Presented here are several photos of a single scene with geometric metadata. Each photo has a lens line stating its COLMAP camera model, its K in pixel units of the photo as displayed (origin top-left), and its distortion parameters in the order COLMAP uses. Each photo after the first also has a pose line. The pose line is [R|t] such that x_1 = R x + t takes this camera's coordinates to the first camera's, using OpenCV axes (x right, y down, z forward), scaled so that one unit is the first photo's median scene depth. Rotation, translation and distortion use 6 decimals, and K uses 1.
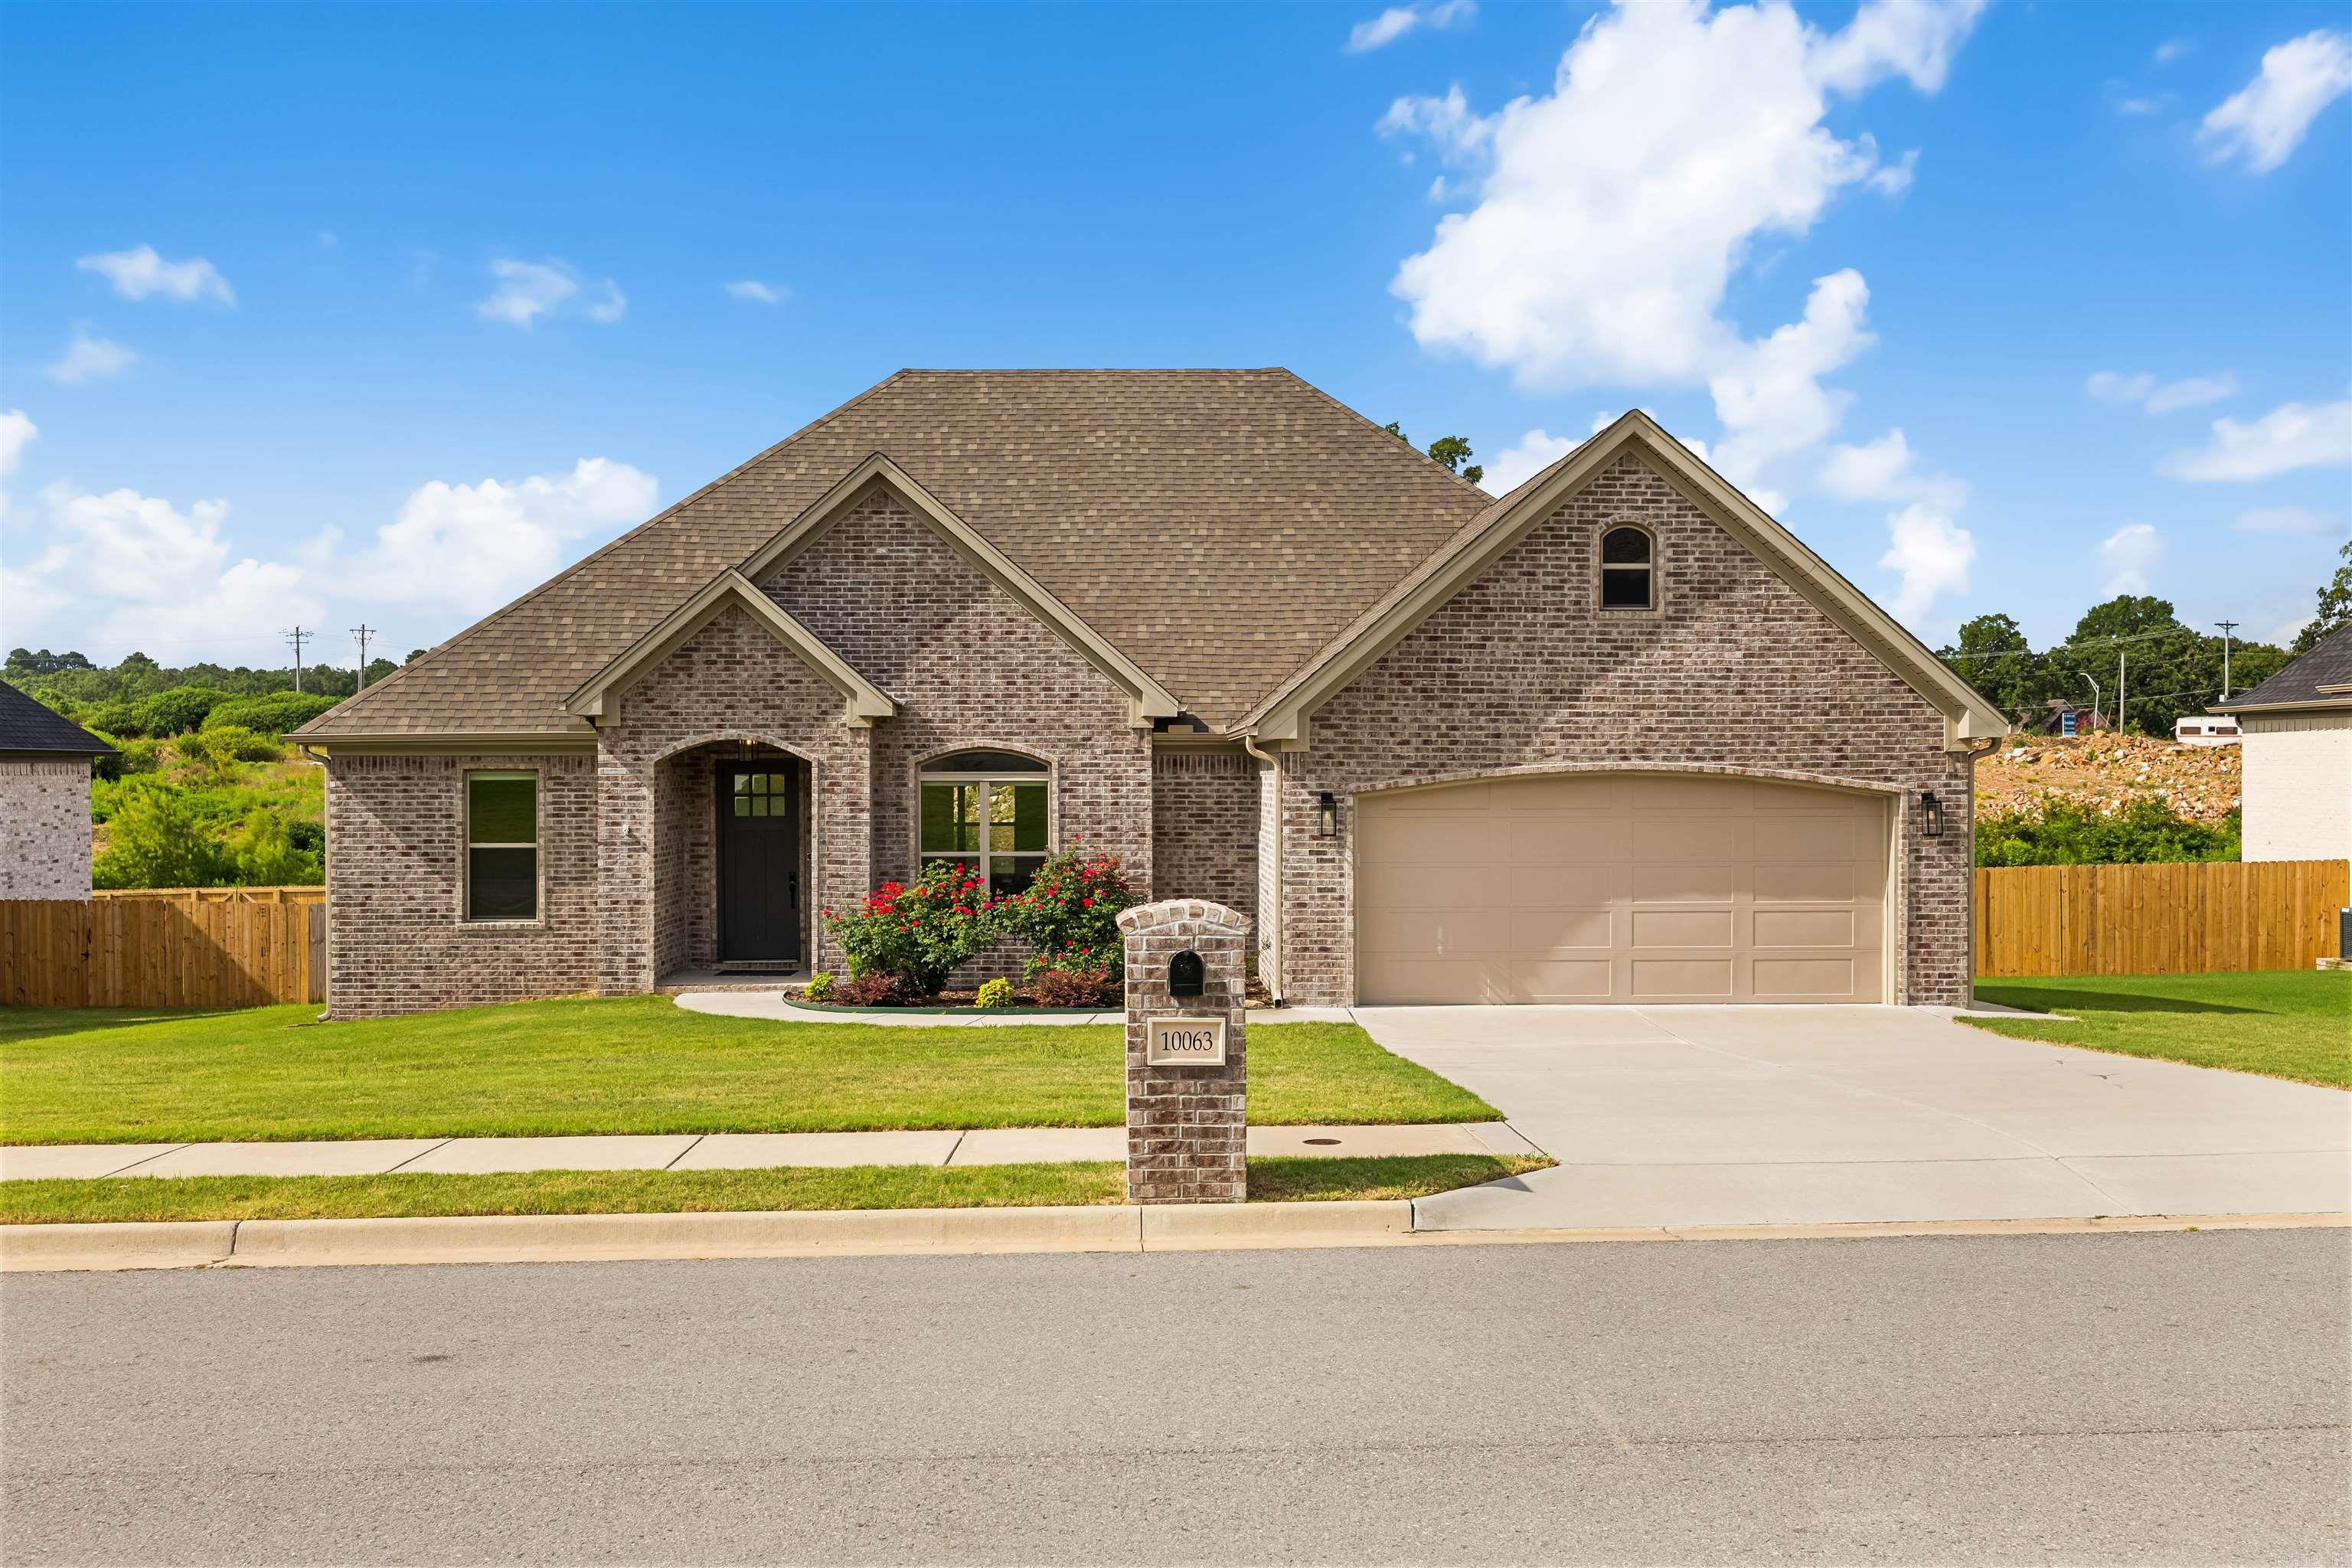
lens RADIAL K [[2280.9, 0, 1176.0], [0, 2280.9, 784.0], [0, 0, 1]] dist [0.002015, 0.000857]
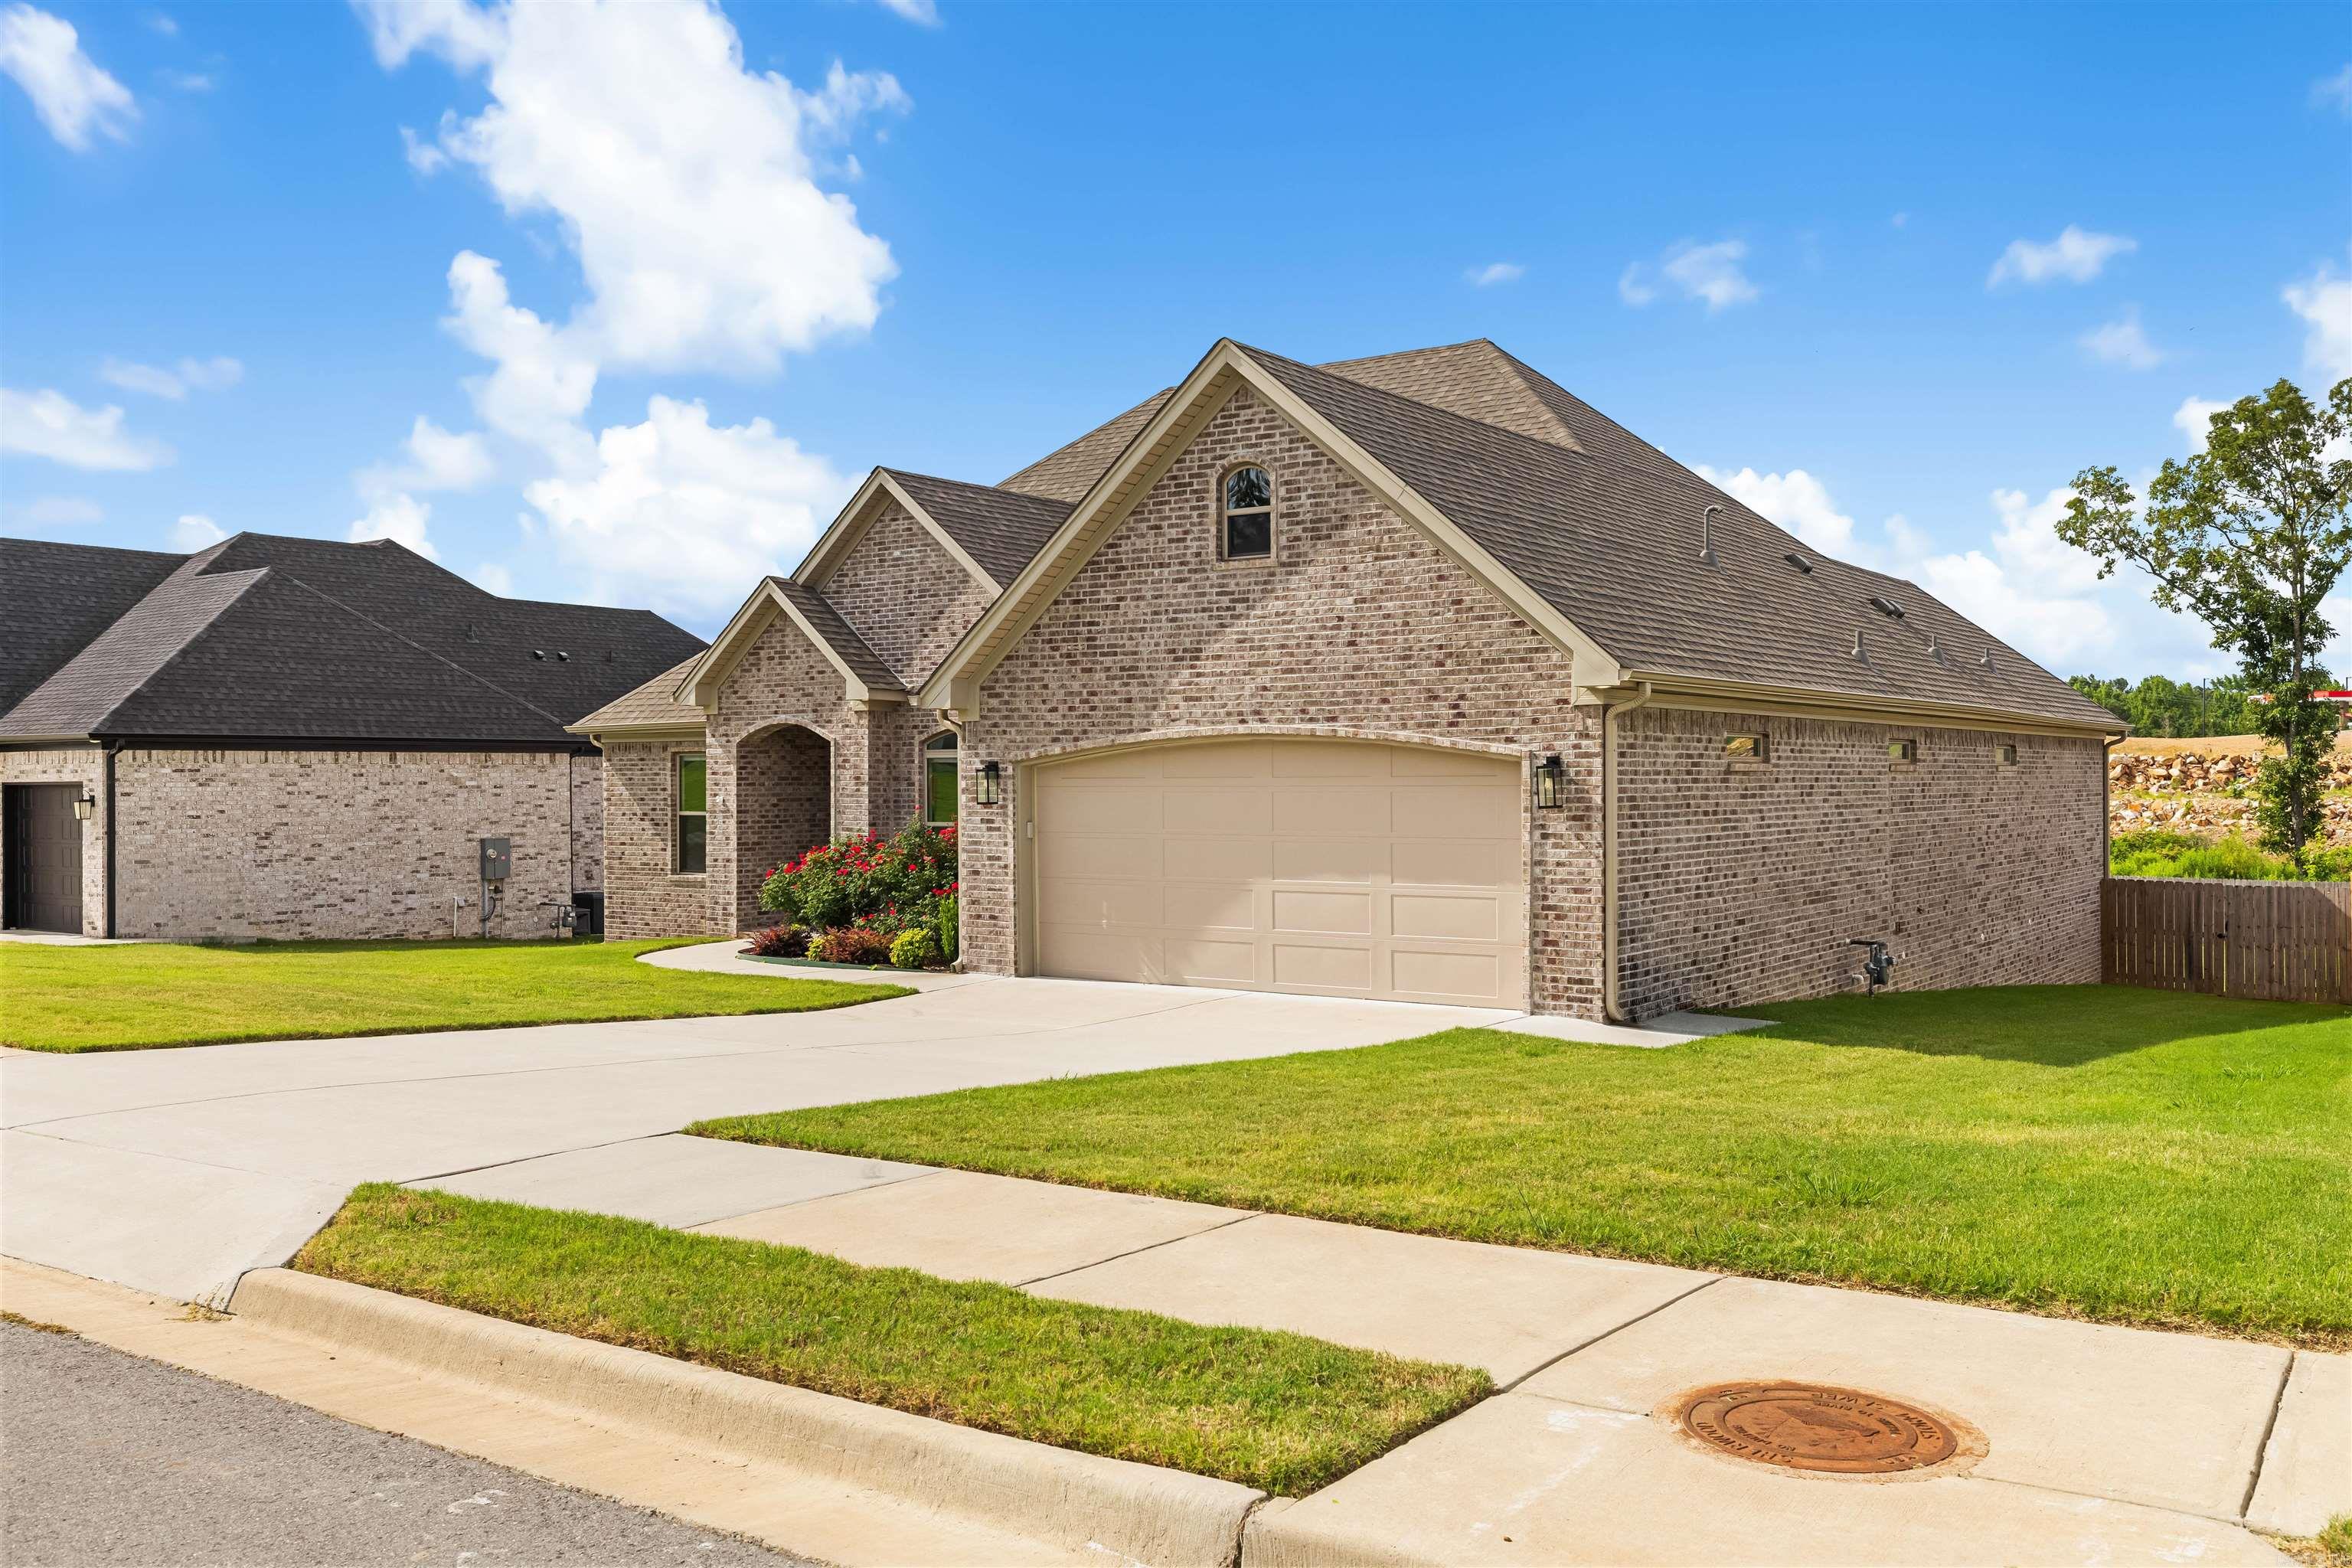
lens RADIAL K [[1962.4, 0, 1176.0], [0, 1962.4, 784.0], [0, 0, 1]] dist [-0.006519, -0.003921]
pose [[0.798606, -0.000694, -0.601854, 0.644311], [-0.001258, 0.999995, -0.002823, 0.015950], [0.601853, 0.003011, 0.798601, 0.355788]]
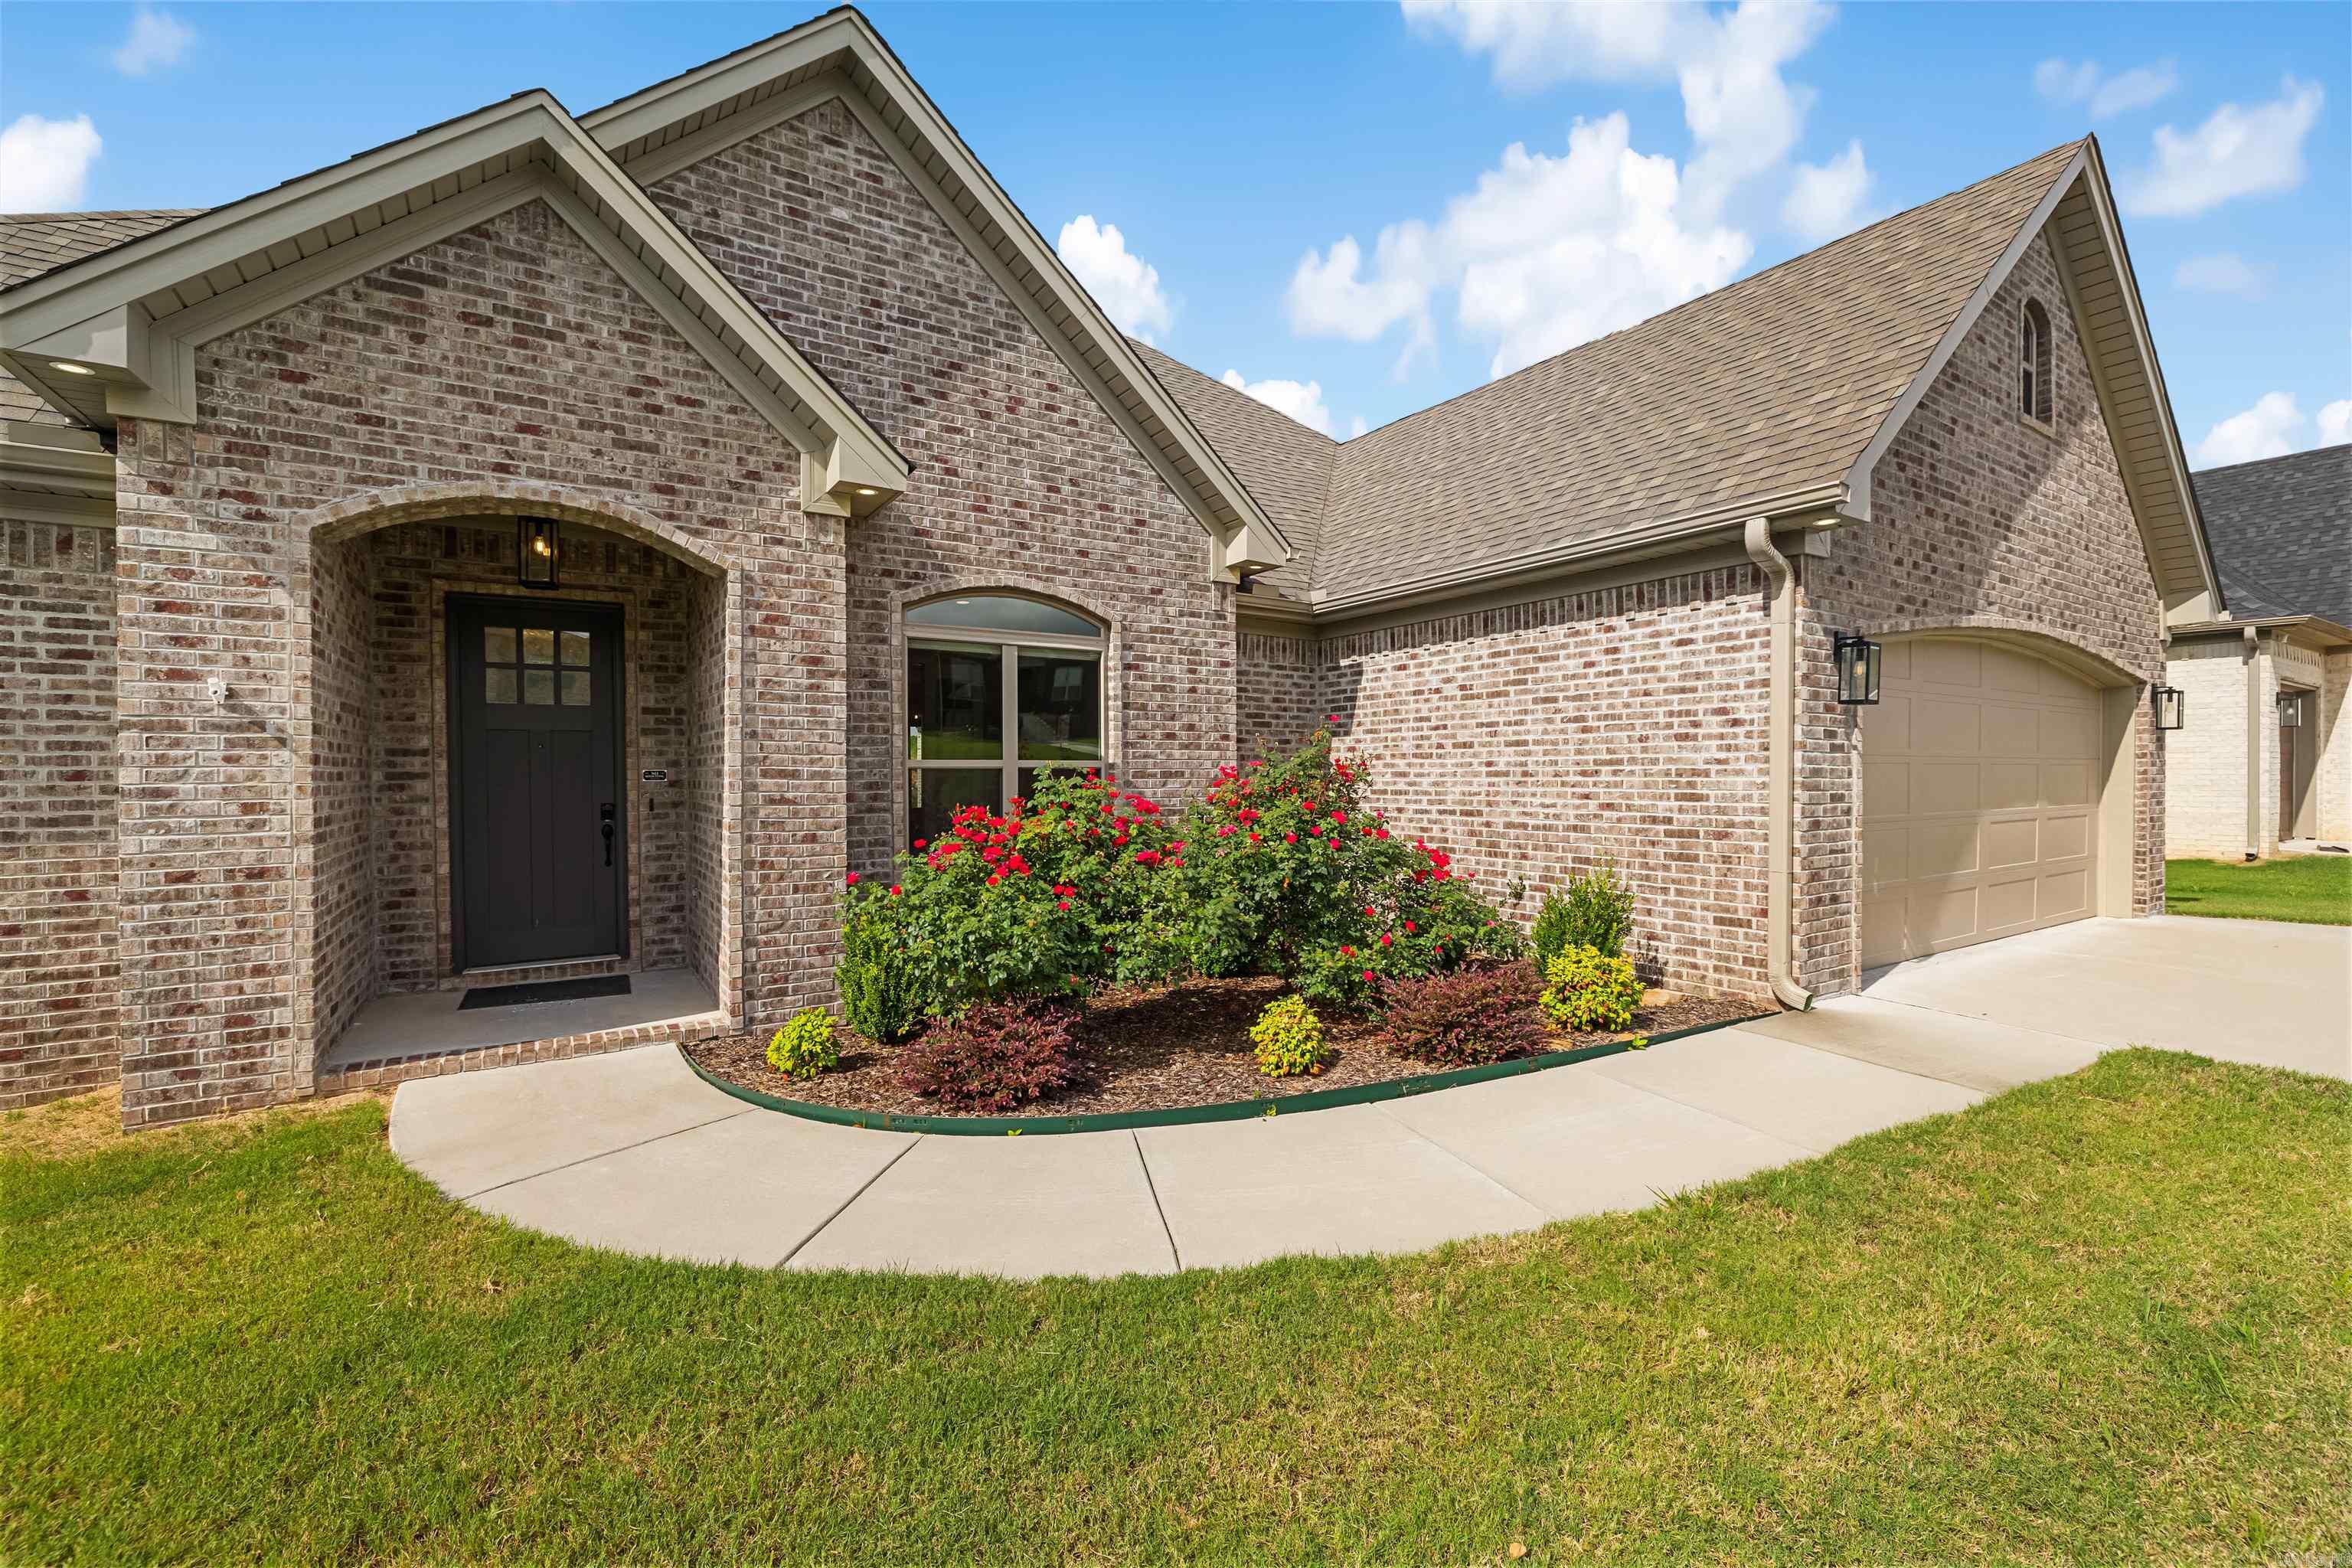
lens RADIAL K [[983.4, 0, 1176.0], [0, 983.4, 784.0], [0, 0, 1]] dist [-0.002887, 0.000480]
pose [[0.857544, -0.006442, 0.514370, -0.209189], [0.005297, 0.999979, 0.003693, 0.040686], [-0.514383, -0.000443, 0.857561, 0.863319]]
